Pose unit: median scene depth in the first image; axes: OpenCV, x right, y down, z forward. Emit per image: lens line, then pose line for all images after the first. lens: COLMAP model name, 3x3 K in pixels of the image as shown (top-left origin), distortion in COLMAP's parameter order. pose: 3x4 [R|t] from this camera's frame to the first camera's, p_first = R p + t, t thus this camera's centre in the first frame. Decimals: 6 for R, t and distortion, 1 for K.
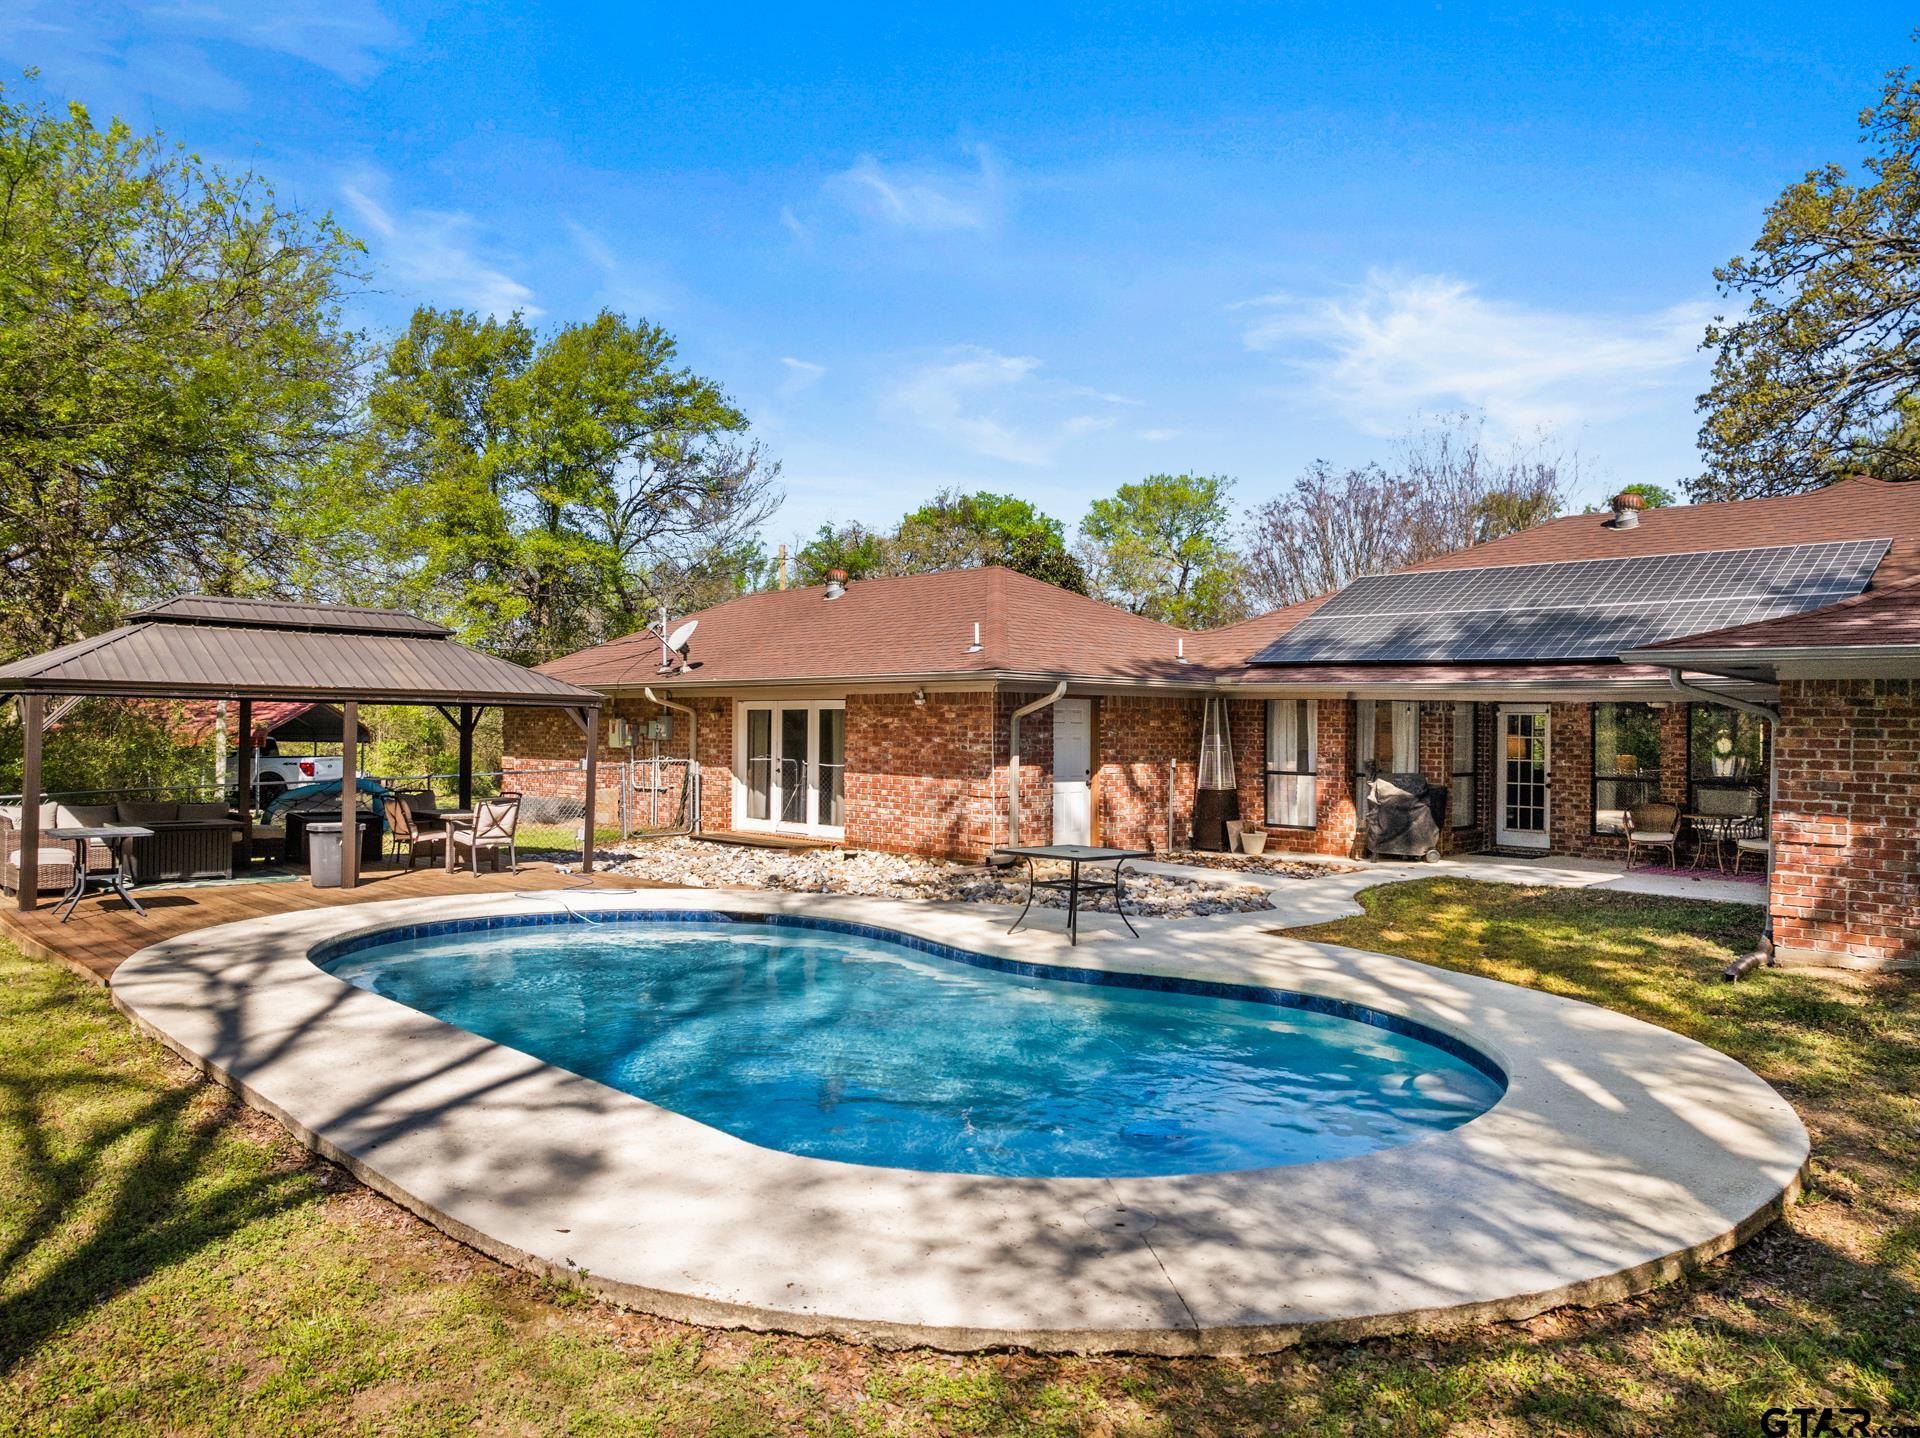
lens RADIAL K [[1403.0, 0, 957.5], [0, 1403.0, 724.4], [0, 0, 1]] dist [-0.031830, -0.041007]
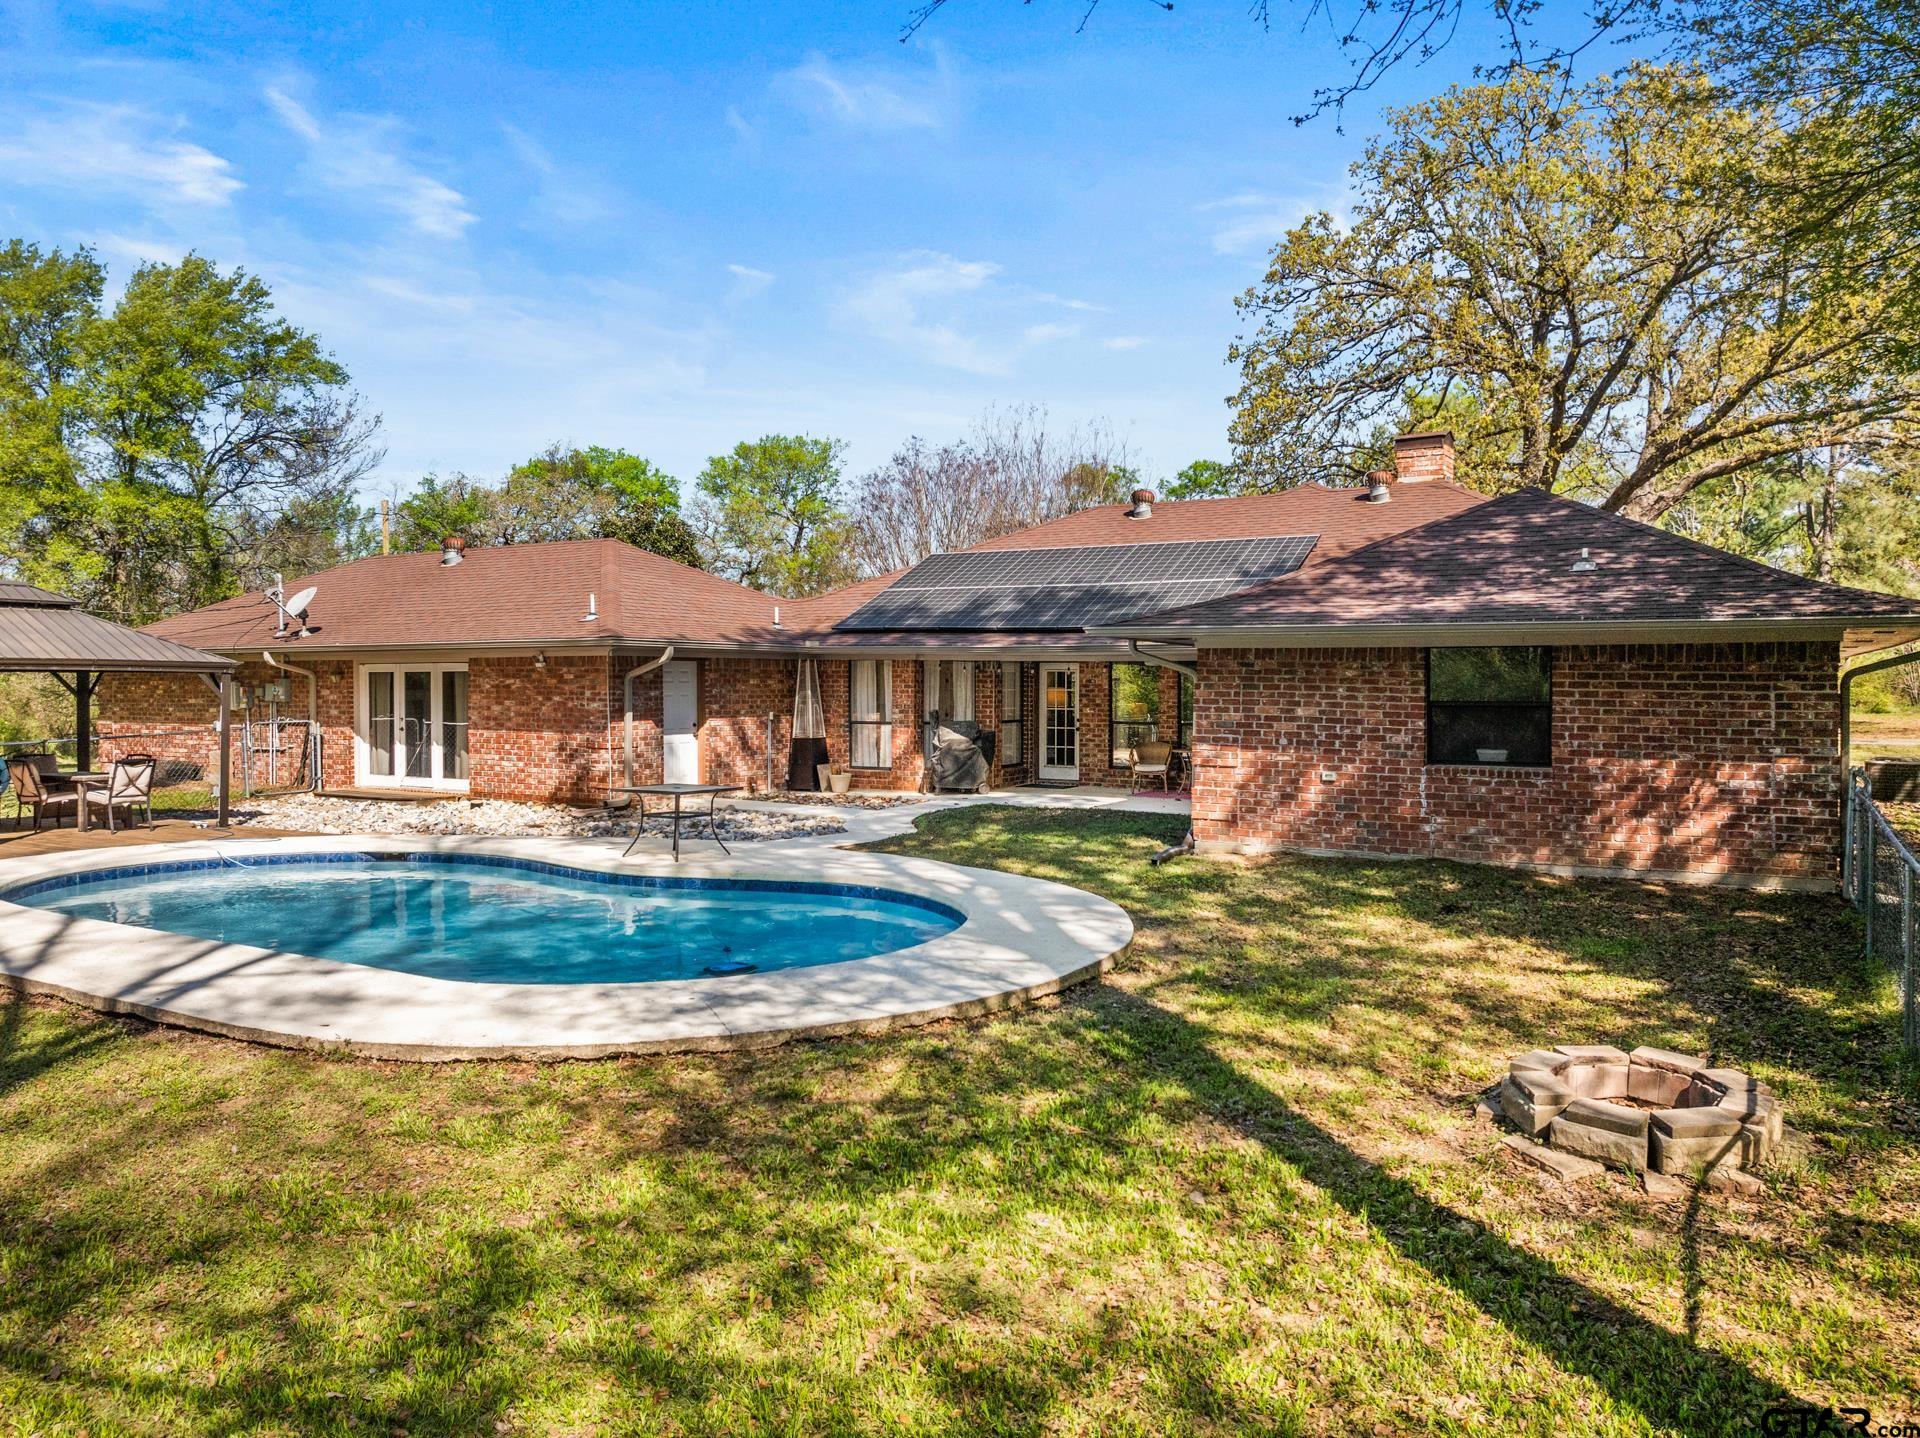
lens RADIAL K [[1403.0, 0, 1005.3], [0, 1403.0, 709.2], [0, 0, 1]] dist [-0.031830, -0.041007]
pose [[0.955079, -0.015621, 0.295940, -0.002823], [0.008999, 0.999678, 0.023725, -0.003342], [-0.296216, -0.019996, 0.954912, -0.153564]]
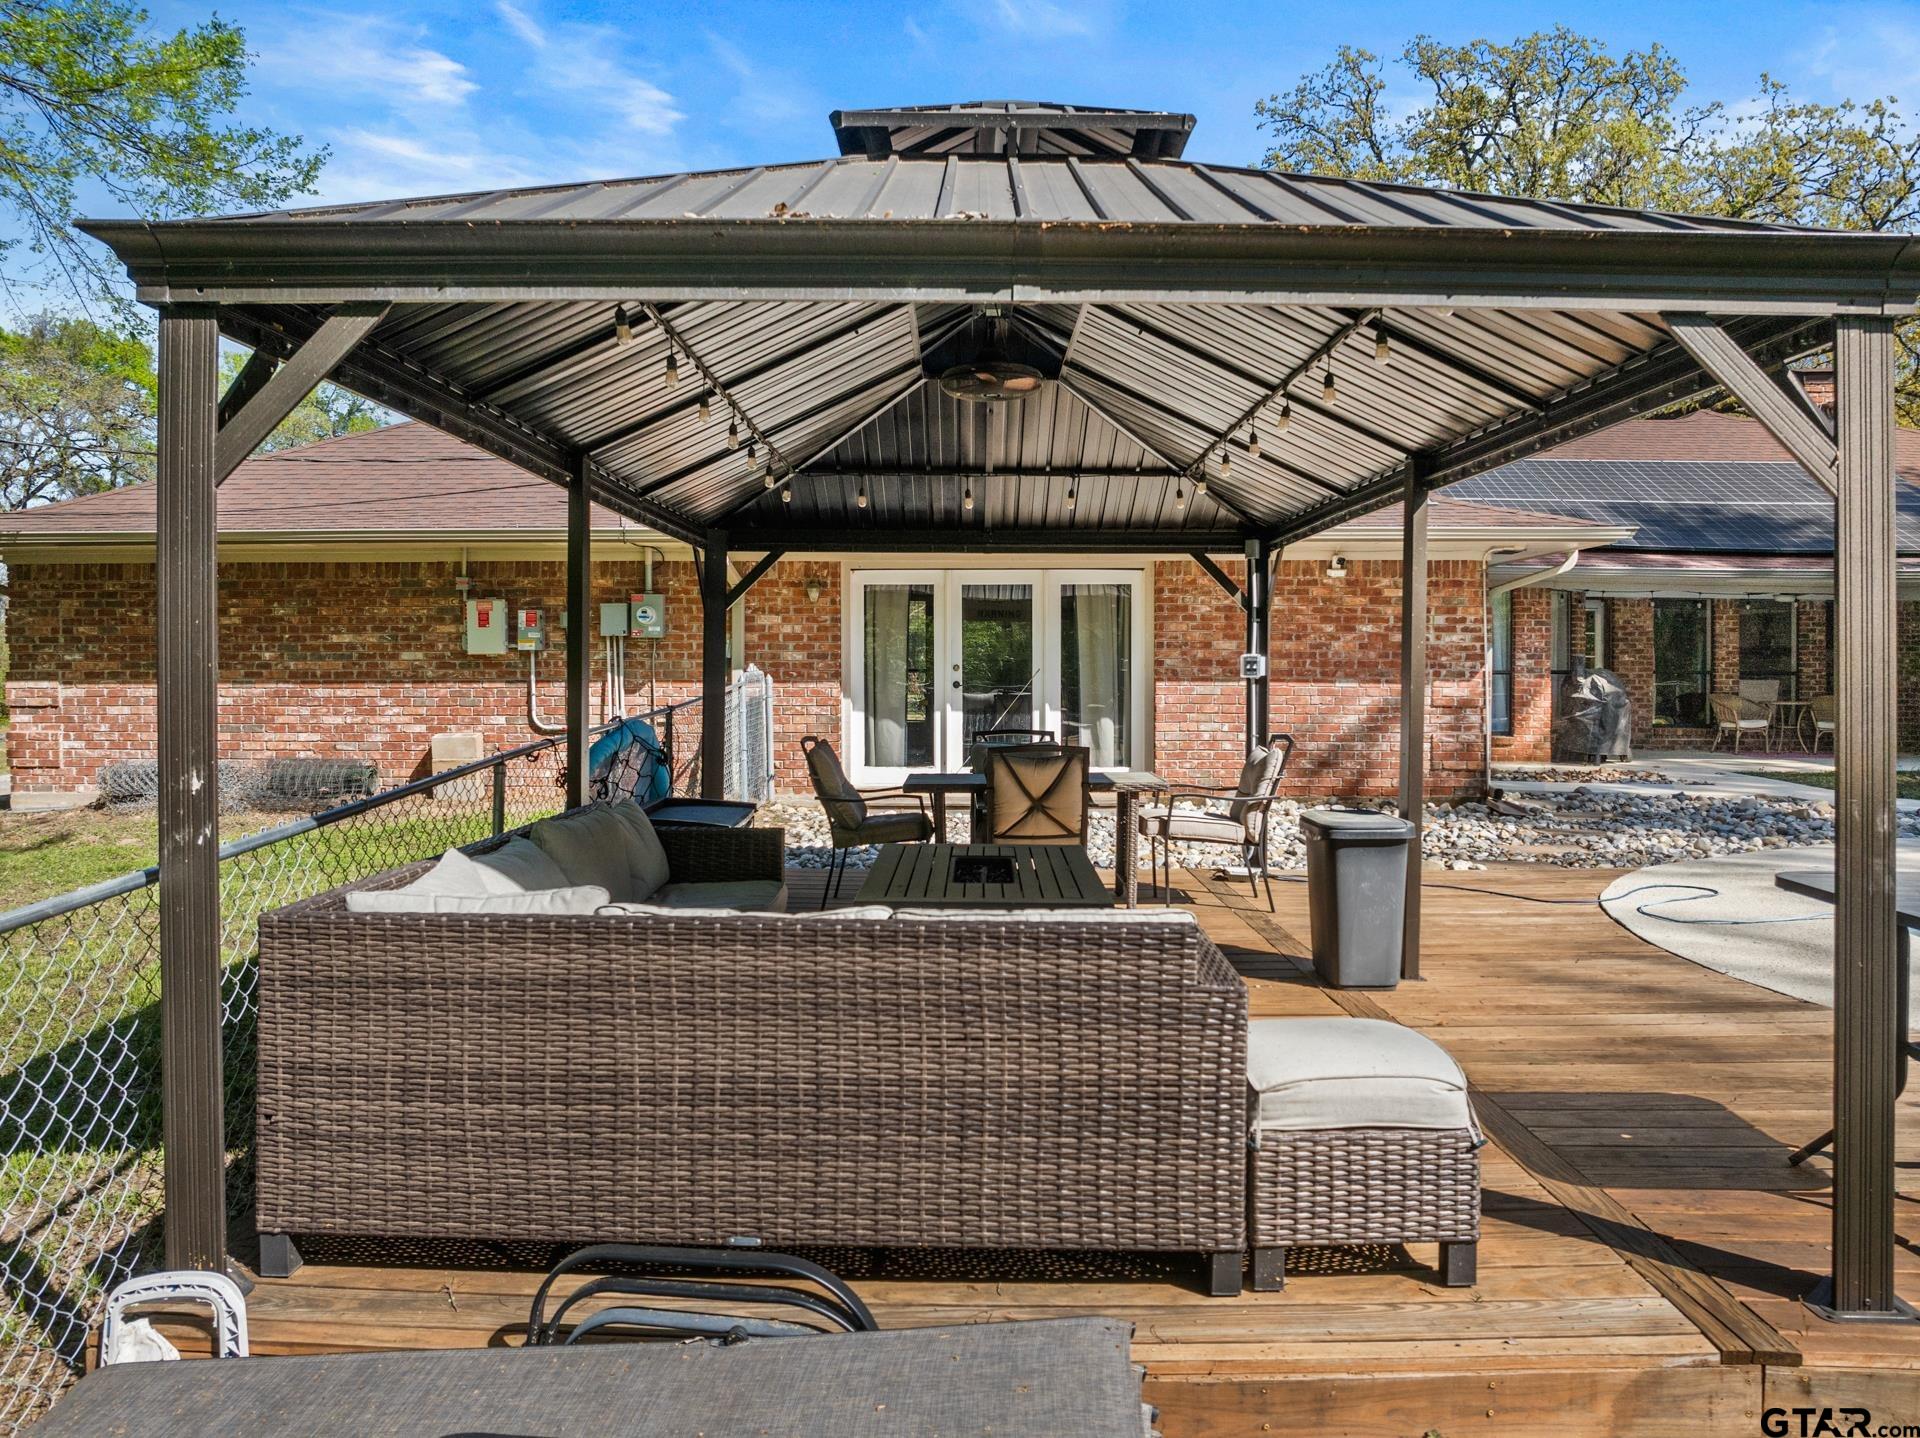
lens RADIAL K [[1403.0, 0, 959.4], [0, 1403.0, 706.9], [0, 0, 1]] dist [-0.031830, -0.041007]
pose [[0.698040, -0.032546, 0.715319, -0.586896], [0.005158, 0.999169, 0.040427, 0.018740], [-0.716040, -0.024530, 0.697628, 0.595194]]
